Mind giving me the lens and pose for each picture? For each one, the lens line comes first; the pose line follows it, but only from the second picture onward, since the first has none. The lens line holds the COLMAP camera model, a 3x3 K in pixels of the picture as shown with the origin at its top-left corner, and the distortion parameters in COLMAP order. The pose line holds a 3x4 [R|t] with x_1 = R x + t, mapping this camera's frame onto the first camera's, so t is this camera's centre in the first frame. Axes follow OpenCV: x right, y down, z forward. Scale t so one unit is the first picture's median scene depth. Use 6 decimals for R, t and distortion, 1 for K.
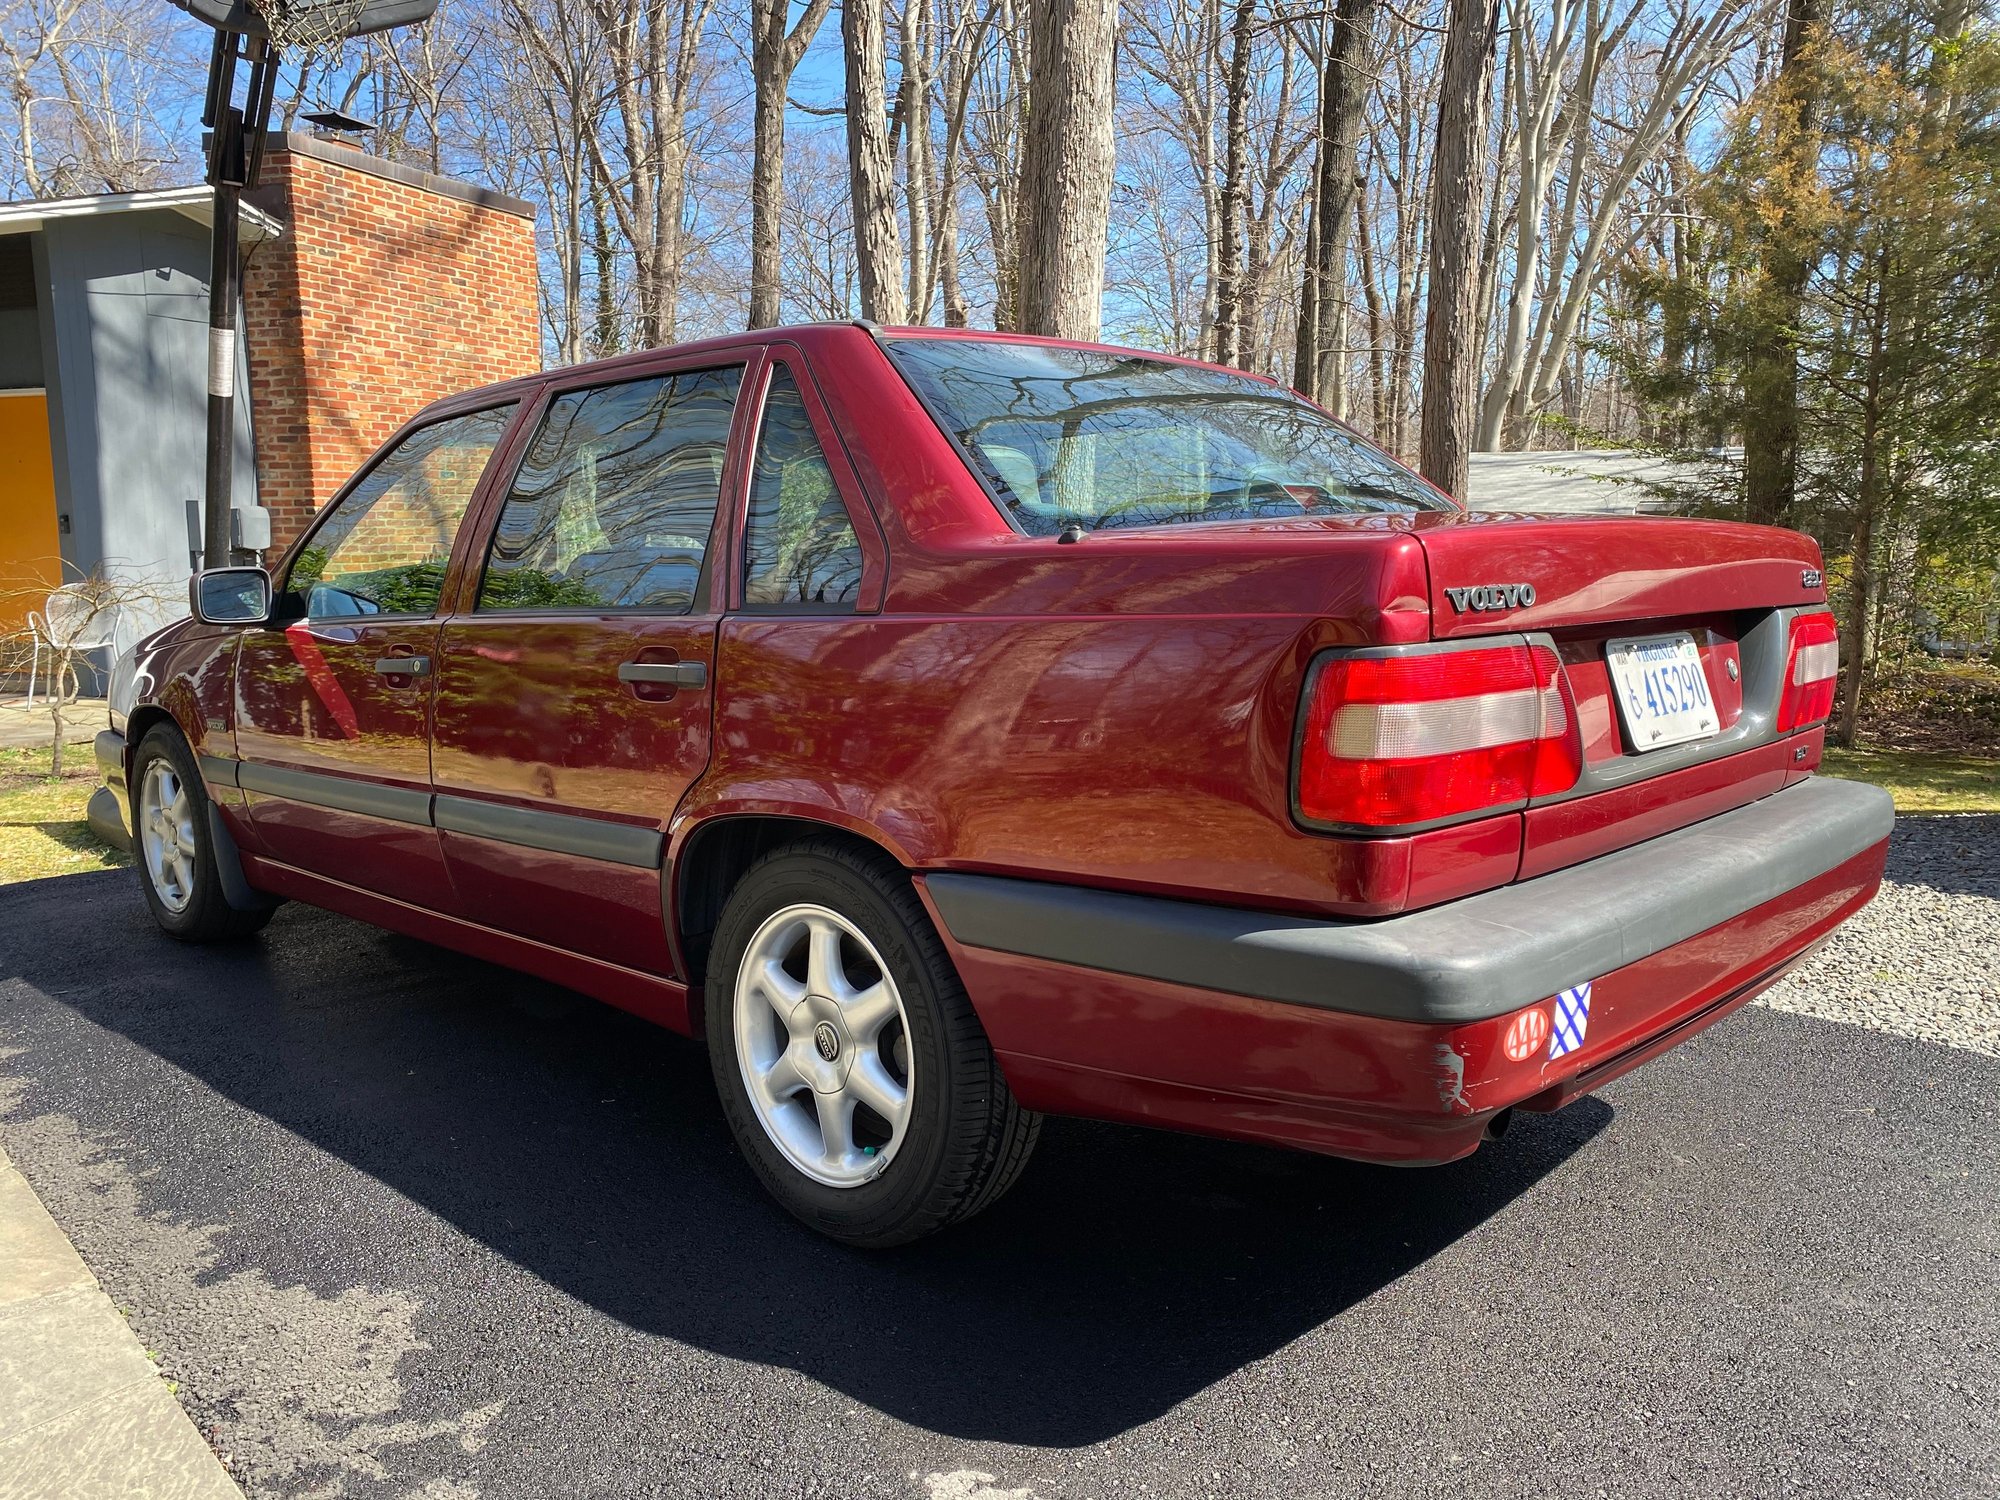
lens RADIAL K [[1589.4, 0, 1009.2], [0, 1589.4, 753.0], [0, 0, 1]] dist [0.008977, -0.005862]
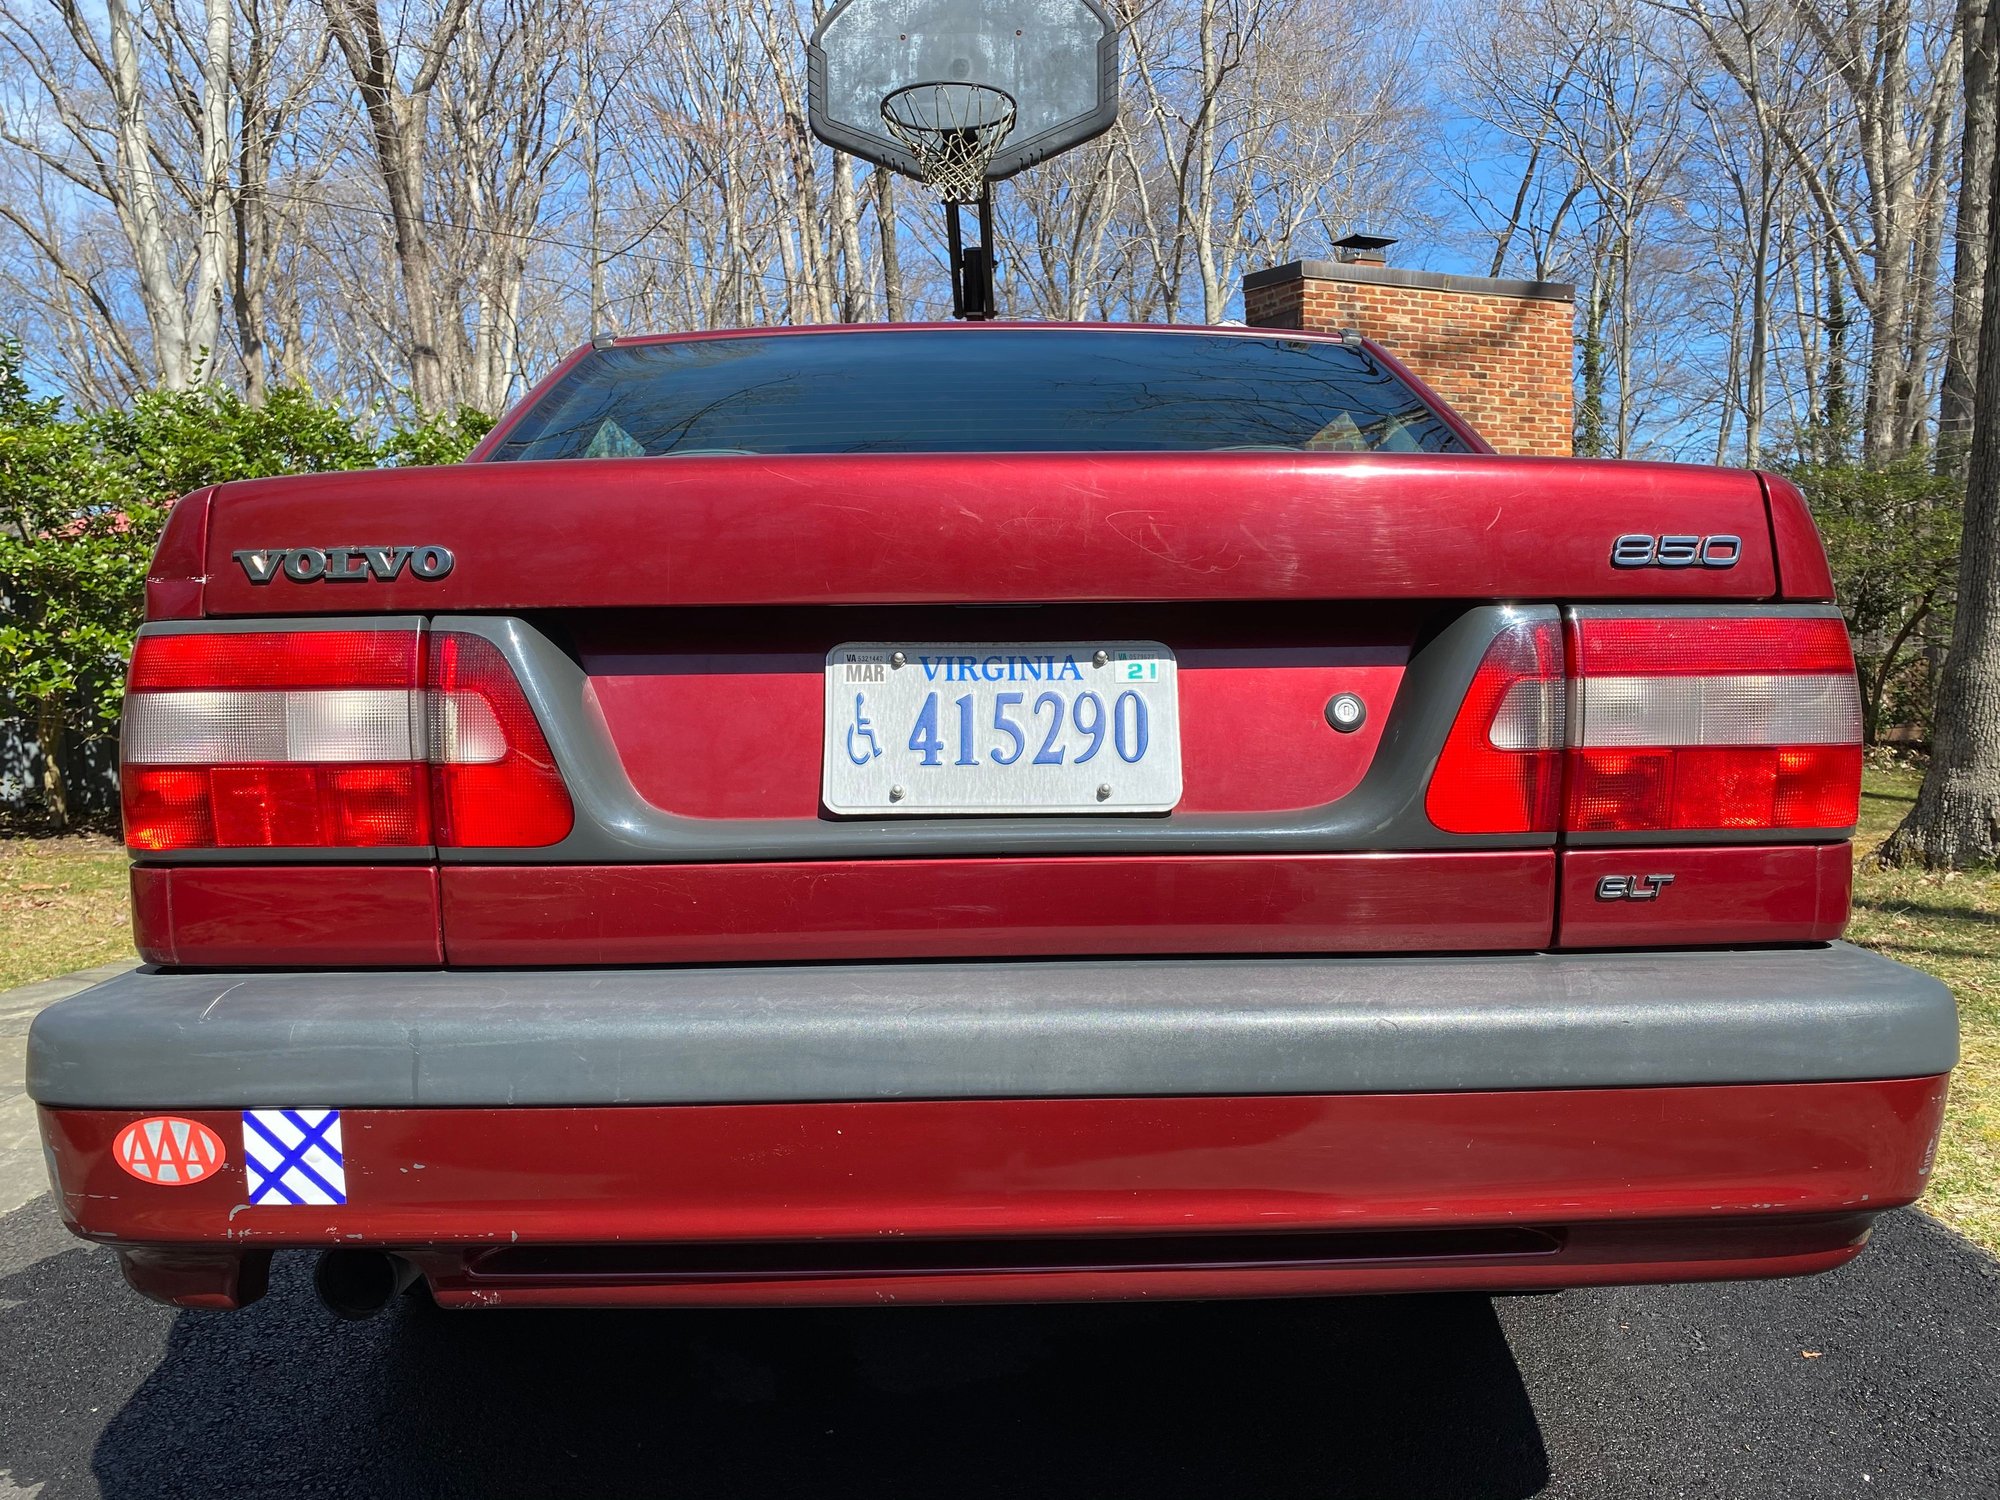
lens RADIAL K [[1574.2, 0, 1010.6], [0, 1574.2, 749.2], [0, 0, 1]] dist [0.039689, -0.047791]
pose [[0.690106, 0.036407, -0.722792, 0.188338], [-0.088129, 0.995529, -0.033998, -0.002543], [0.718322, 0.087161, 0.690229, 0.129291]]
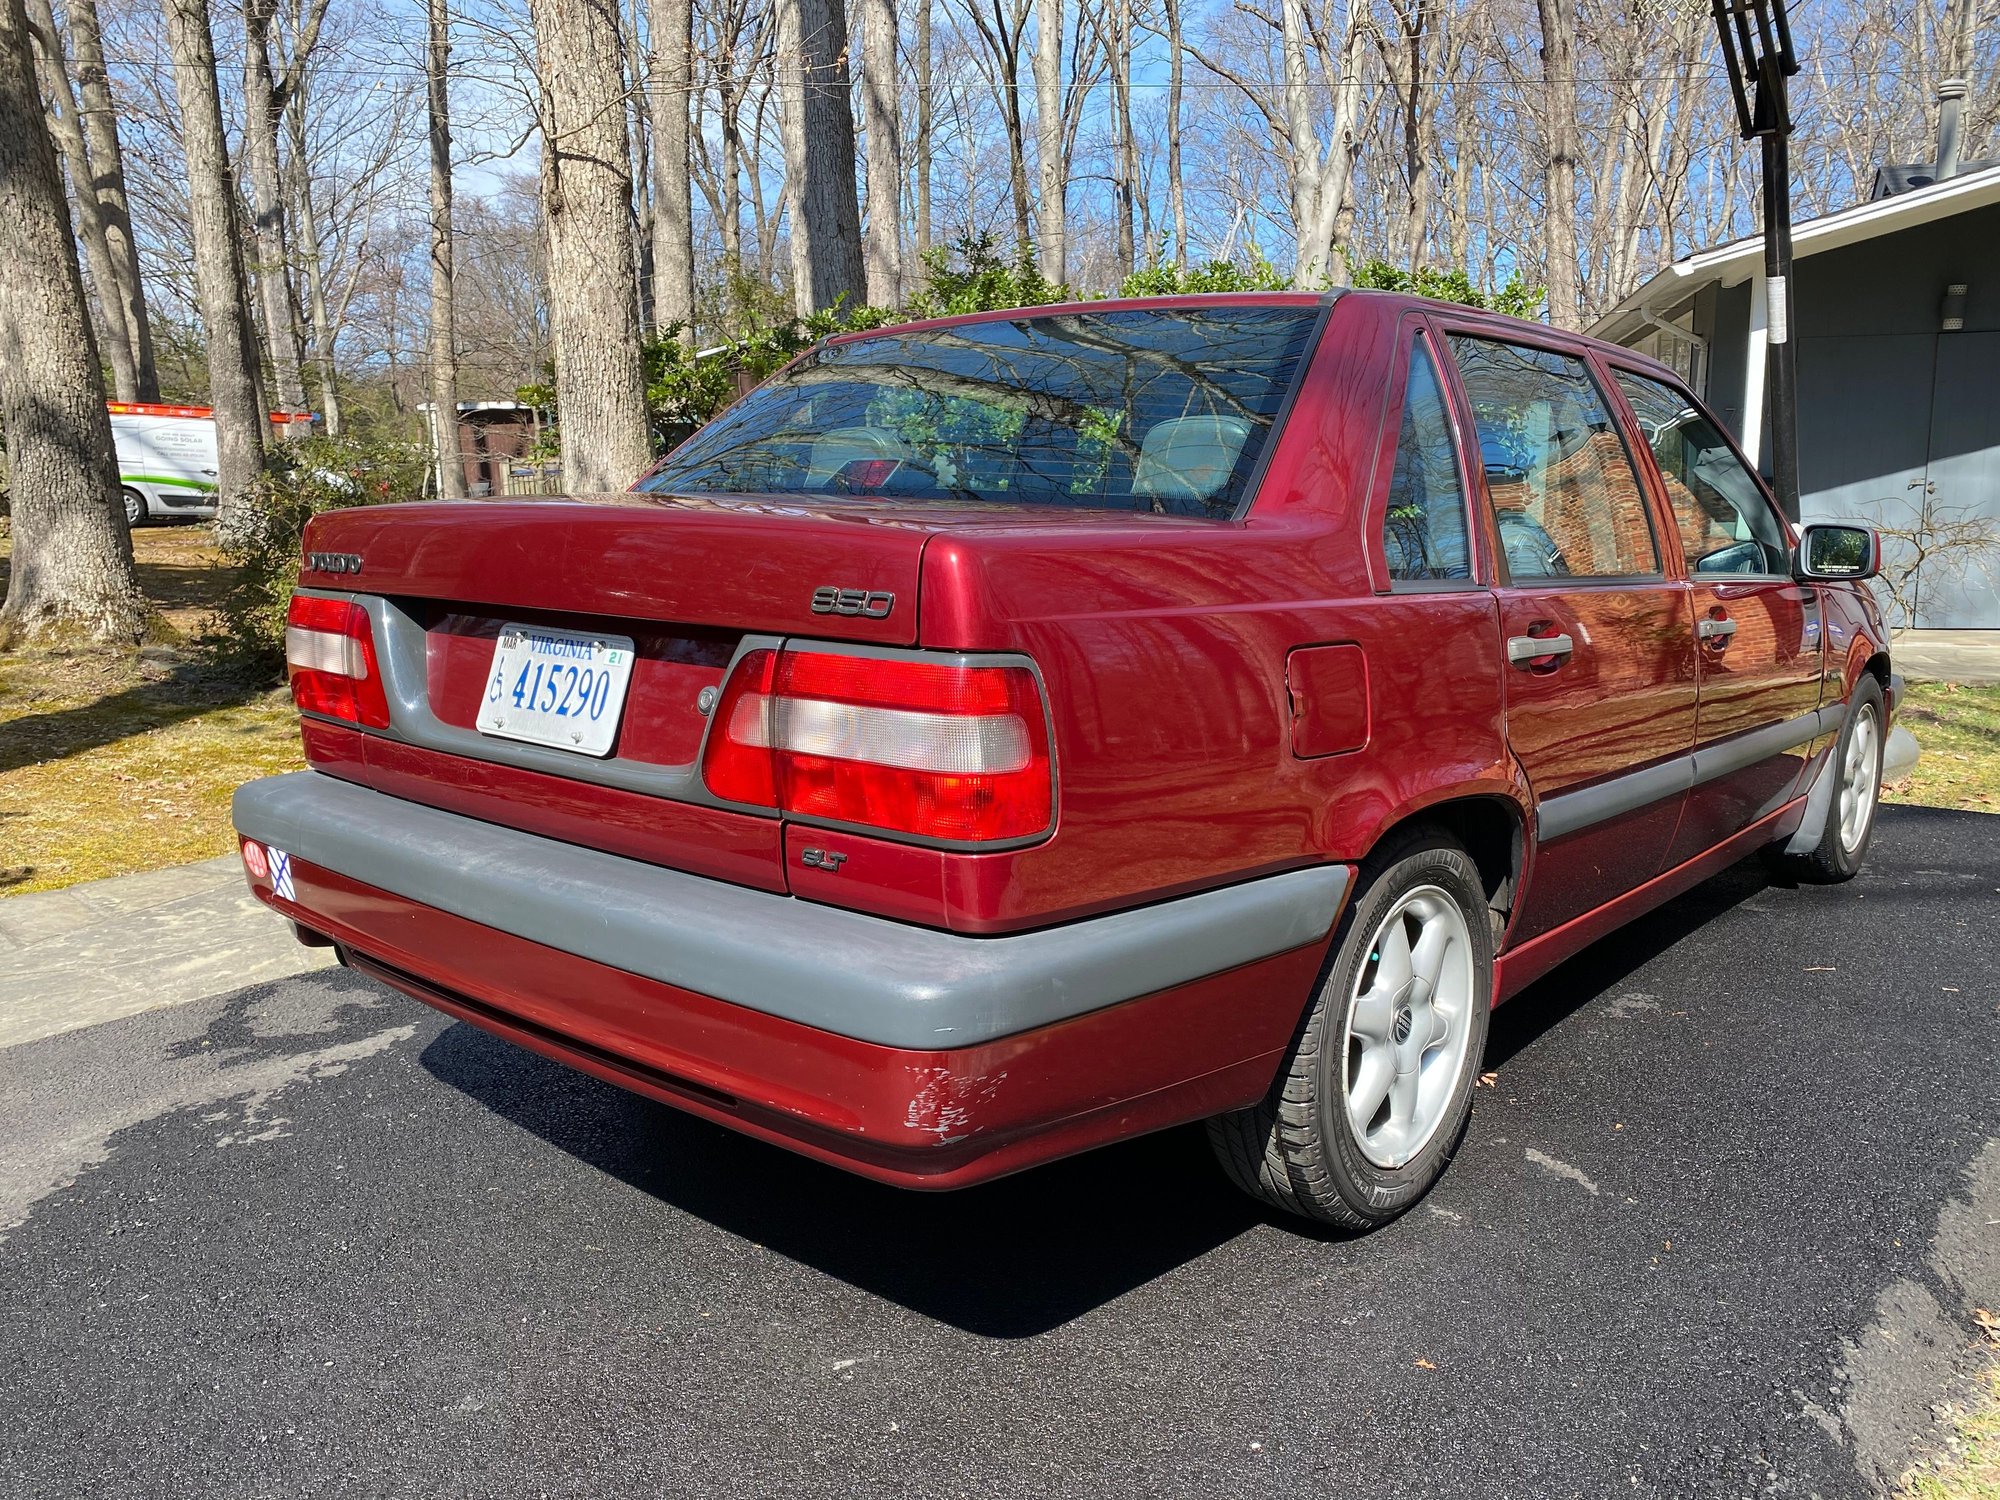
lens RADIAL K [[1589.4, 0, 1009.2], [0, 1589.4, 753.0], [0, 0, 1]] dist [0.008977, -0.005862]
pose [[0.026083, 0.177204, -0.983828, 0.297463], [-0.129733, 0.976440, 0.172434, -0.043817], [0.991206, 0.123137, 0.048458, 0.270926]]
